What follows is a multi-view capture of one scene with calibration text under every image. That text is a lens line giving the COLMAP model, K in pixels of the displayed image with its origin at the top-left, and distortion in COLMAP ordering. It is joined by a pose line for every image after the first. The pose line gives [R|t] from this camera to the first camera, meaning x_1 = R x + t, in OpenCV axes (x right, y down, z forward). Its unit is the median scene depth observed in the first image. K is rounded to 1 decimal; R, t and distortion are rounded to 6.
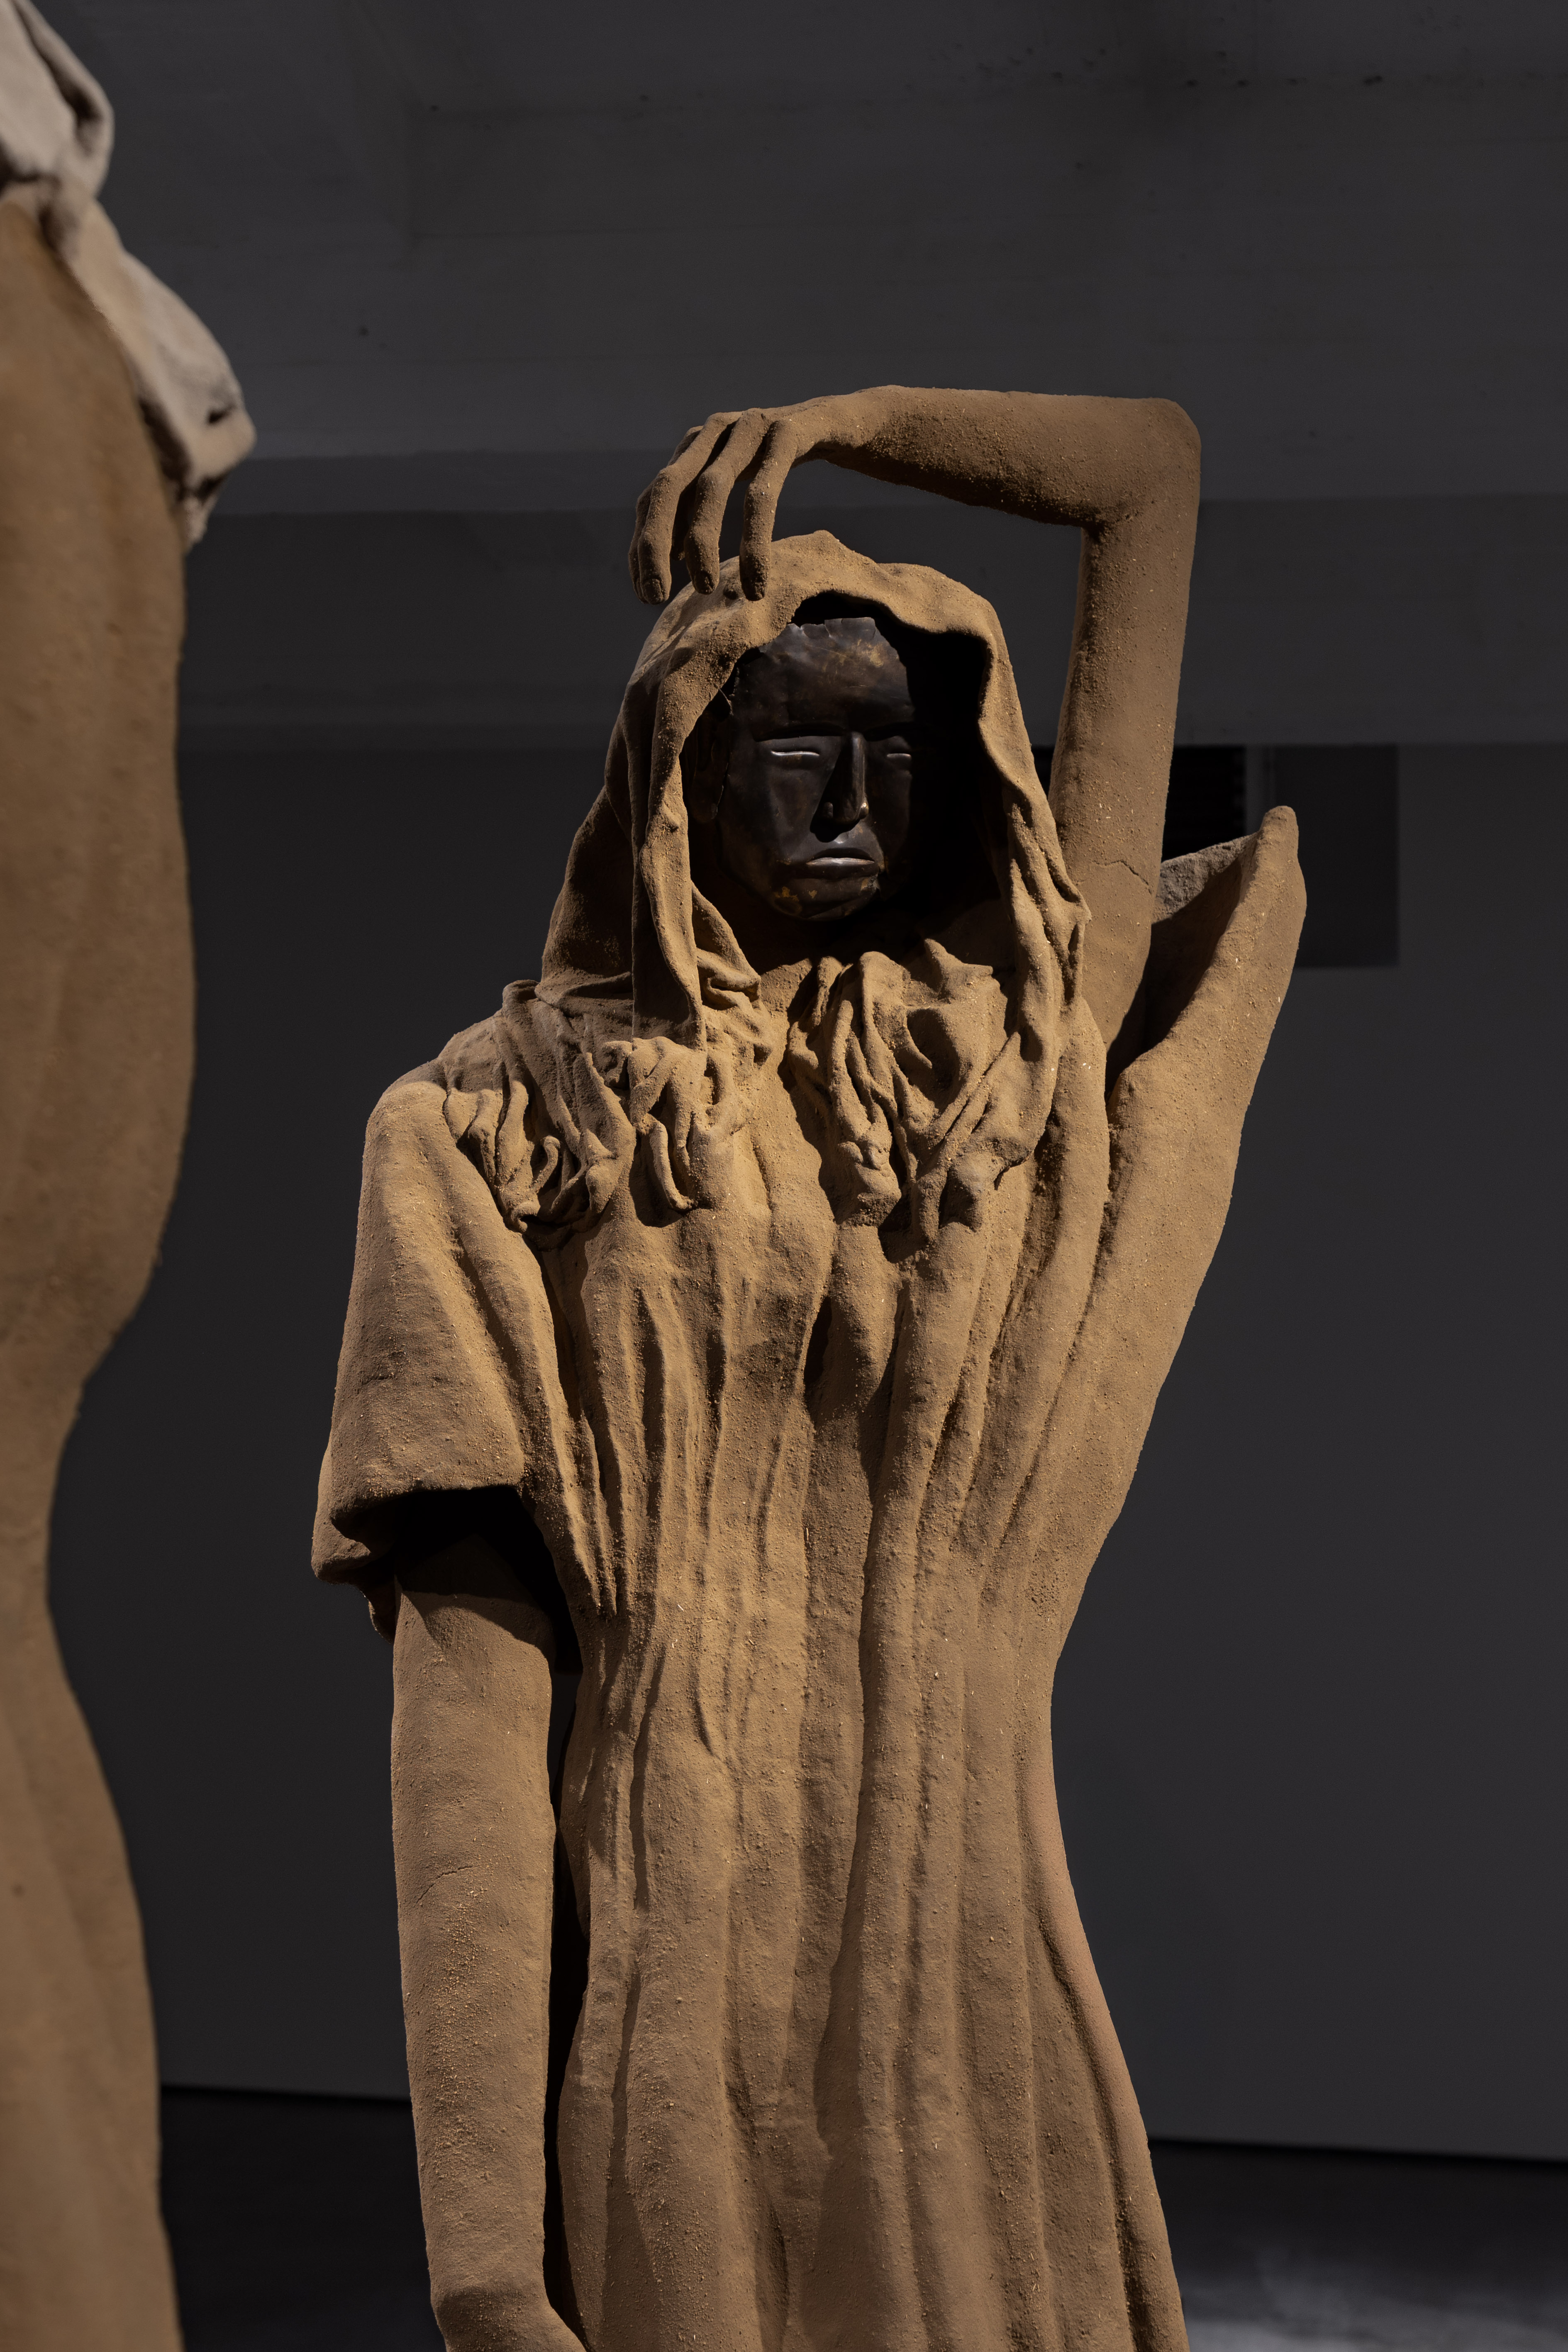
lens RADIAL K [[3379.0, 0, 785.5], [0, 3379.0, 1178.1], [0, 0, 1]] dist [0.007025, 0.000000]
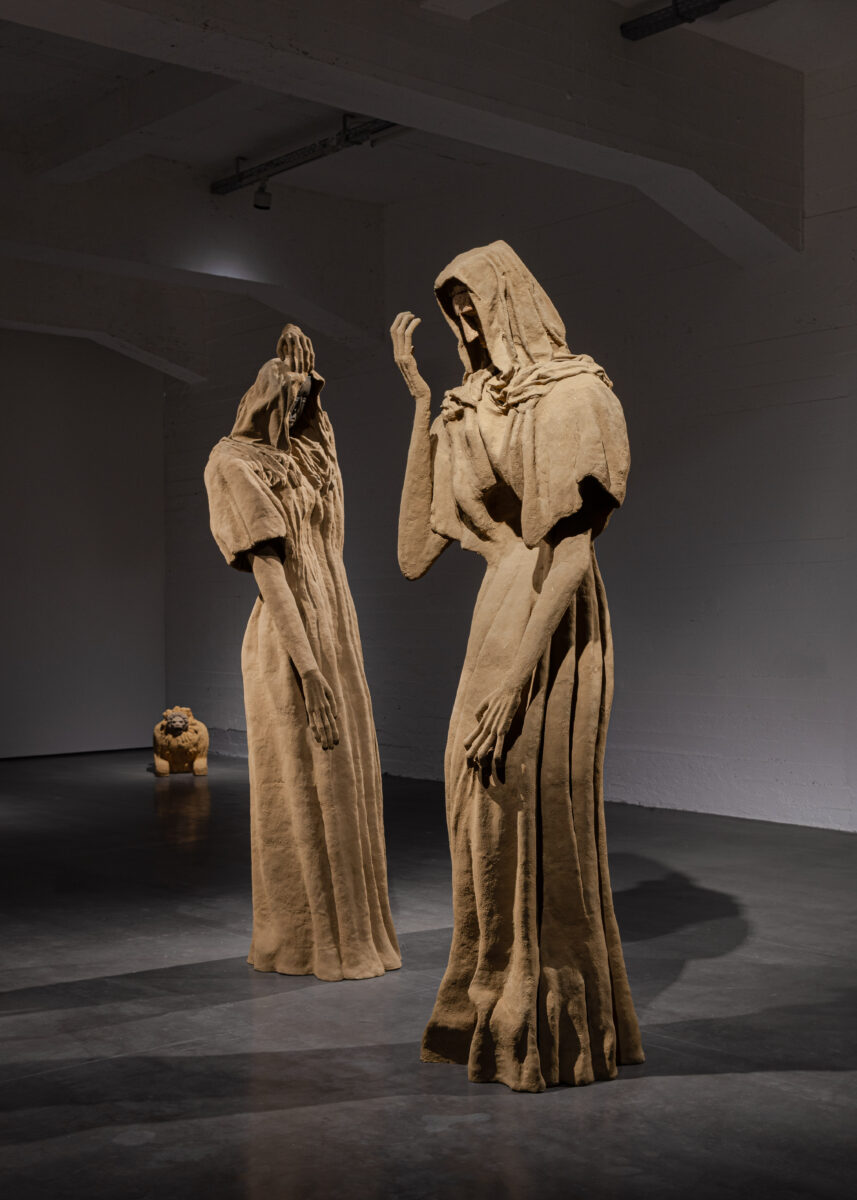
lens RADIAL K [[1489.9, 0, 428.4], [0, 1489.9, 602.8], [0, 0, 1]] dist [-0.159775, 0.000000]
pose [[0.659224, -0.019728, 0.751687, -1.714935], [-0.070868, 0.993576, 0.088227, -0.031439], [-0.748599, -0.111432, 0.653592, -0.764016]]
